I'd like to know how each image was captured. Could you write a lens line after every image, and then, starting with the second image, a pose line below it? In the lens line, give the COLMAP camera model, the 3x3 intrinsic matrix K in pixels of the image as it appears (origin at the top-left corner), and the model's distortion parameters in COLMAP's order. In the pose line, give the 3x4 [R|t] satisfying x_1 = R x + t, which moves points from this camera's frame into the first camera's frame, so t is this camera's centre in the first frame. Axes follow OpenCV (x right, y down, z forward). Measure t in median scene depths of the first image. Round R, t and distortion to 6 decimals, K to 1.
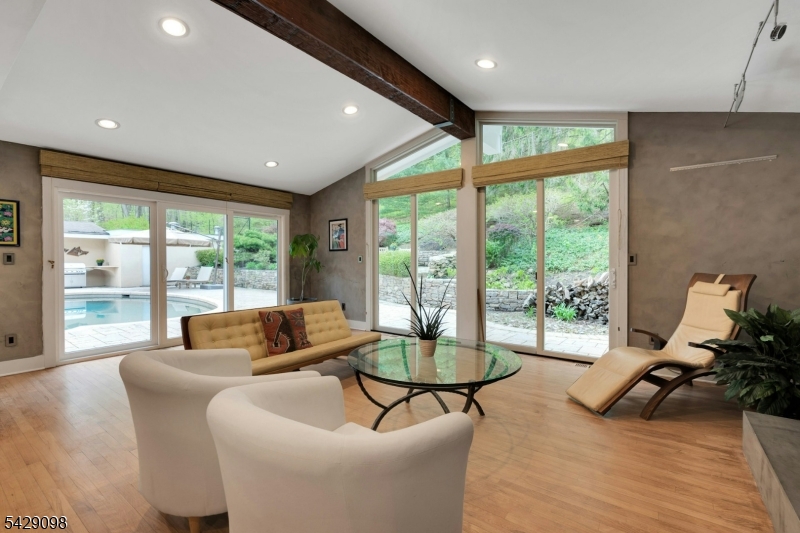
lens RADIAL K [[362.0, 0, 405.0], [0, 362.0, 261.6], [0, 0, 1]] dist [-0.012195, 0.001686]
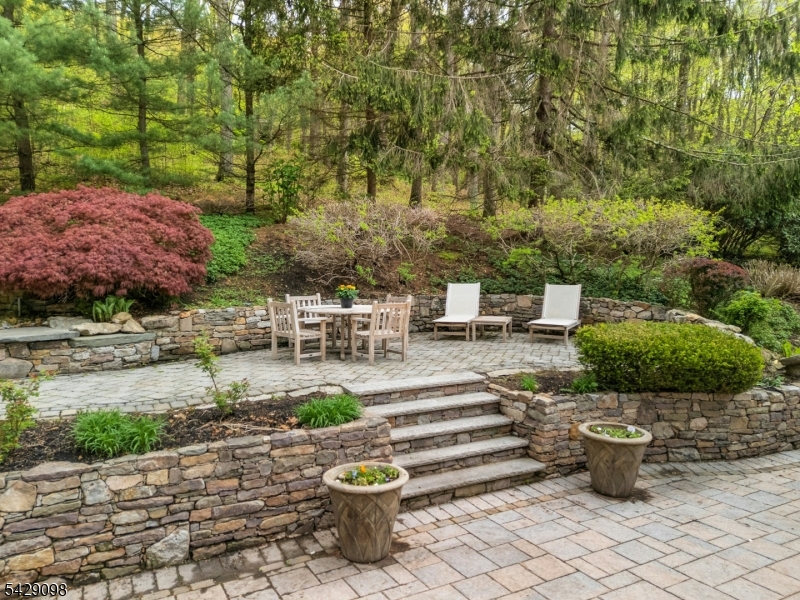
lens RADIAL K [[581.4, 0, 393.7], [0, 581.4, 300.6], [0, 0, 1]] dist [0.042639, -0.018841]
pose [[0.434933, -0.053433, 0.898876, -1.526654], [0.008066, 0.998429, 0.055448, -0.199804], [-0.900427, -0.016866, 0.434681, 2.159509]]
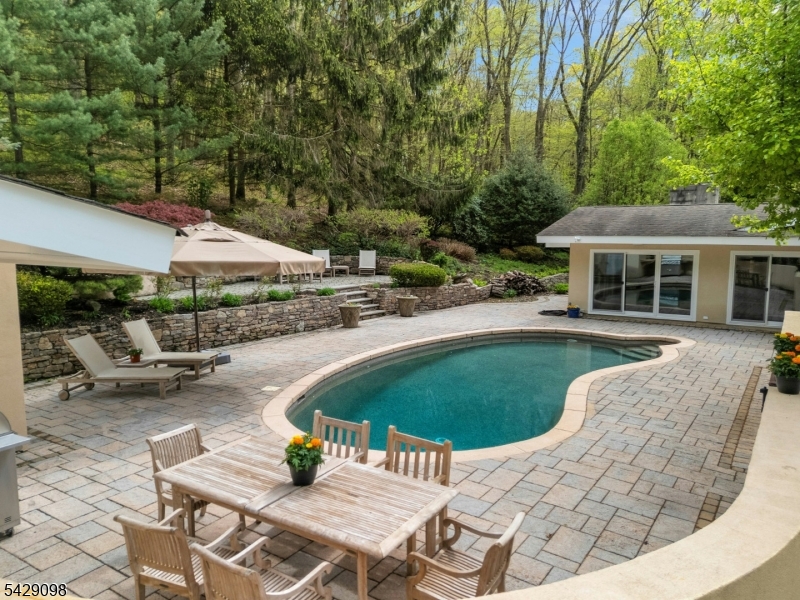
lens RADIAL K [[581.4, 0, 392.2], [0, 581.4, 308.0], [0, 0, 1]] dist [0.042639, -0.018841]
pose [[-0.019197, -0.123779, 0.992124, -3.839559], [0.003553, 0.992292, 0.123869, -0.248897], [-0.999809, 0.005903, -0.018609, 2.419345]]
